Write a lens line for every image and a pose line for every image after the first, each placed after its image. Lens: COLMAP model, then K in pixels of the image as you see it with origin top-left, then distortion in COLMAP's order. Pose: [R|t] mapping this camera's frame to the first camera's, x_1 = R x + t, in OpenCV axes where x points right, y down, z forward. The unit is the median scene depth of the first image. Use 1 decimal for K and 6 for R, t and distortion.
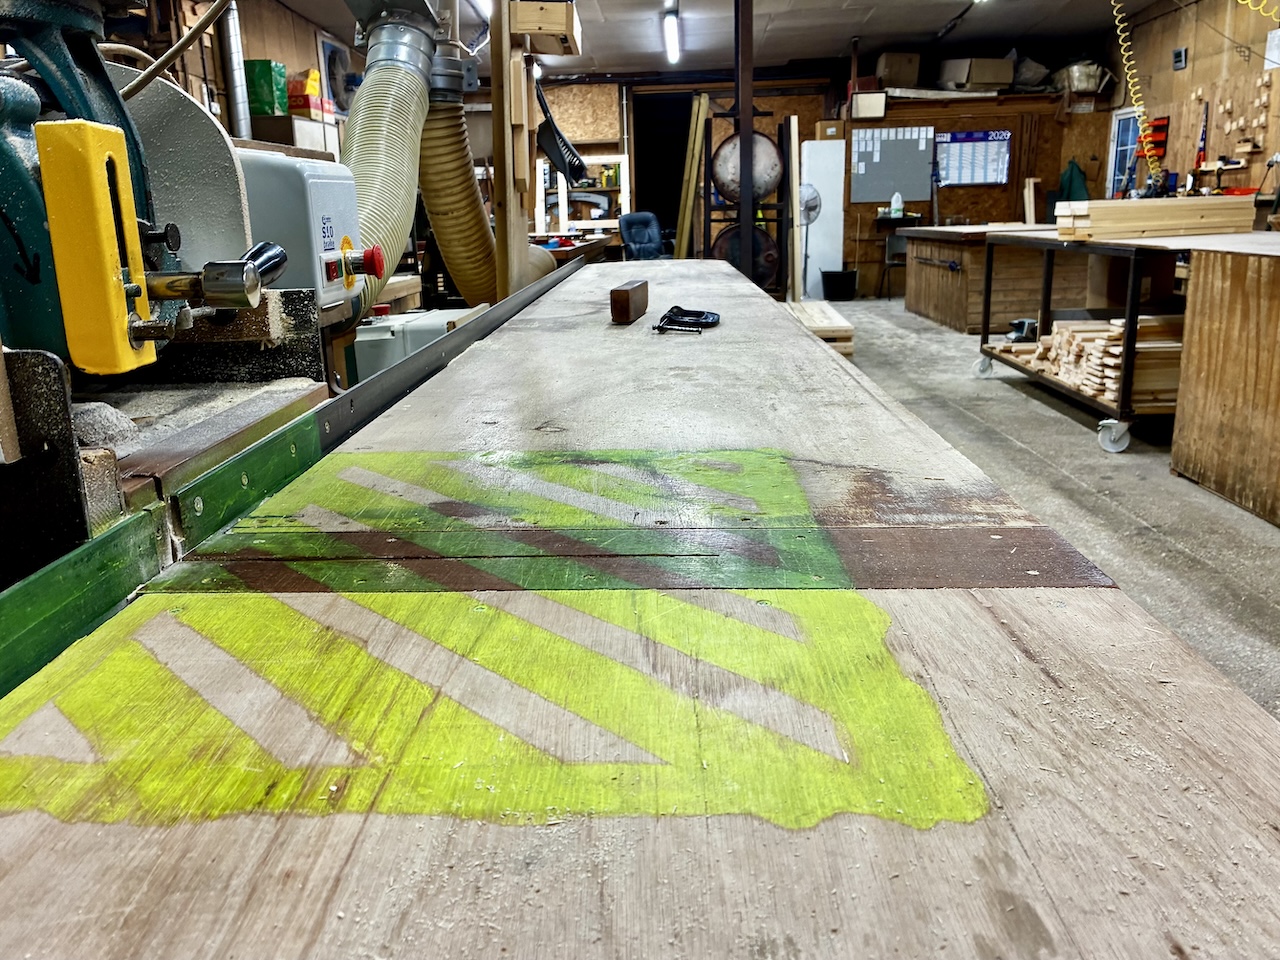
lens RADIAL K [[1044.1, 0, 637.2], [0, 1044.1, 477.9], [0, 0, 1]] dist [0.005883, 0.014732]
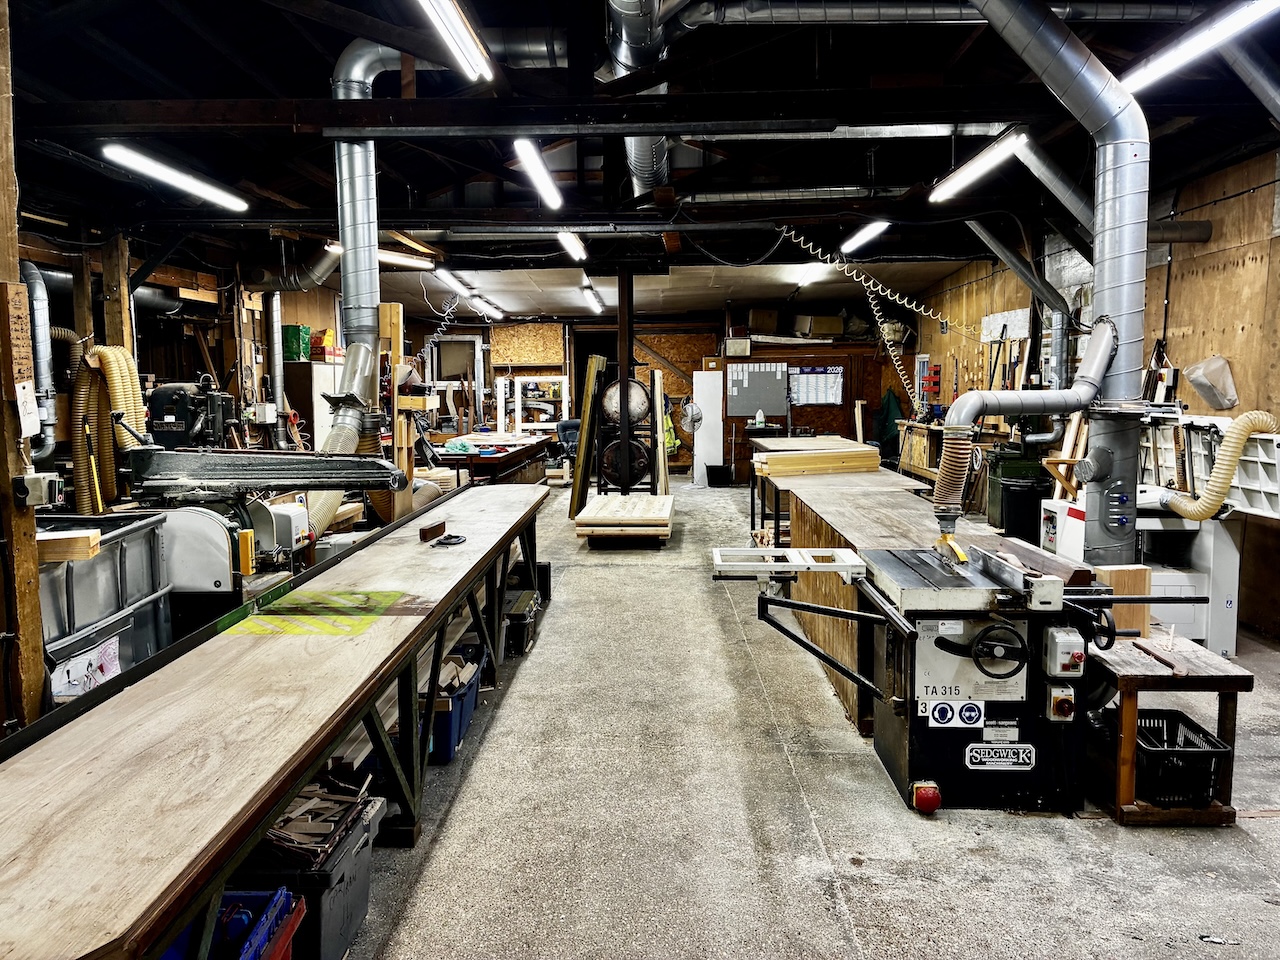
lens RADIAL K [[974.0, 0, 640.8], [0, 974.0, 468.9], [0, 0, 1]] dist [0.040302, -0.012428]
pose [[0.999852, 0.014407, 0.009397, 0.083389], [-0.012698, 0.986756, -0.161715, 0.008753], [-0.011603, 0.161571, 0.986793, -0.232565]]
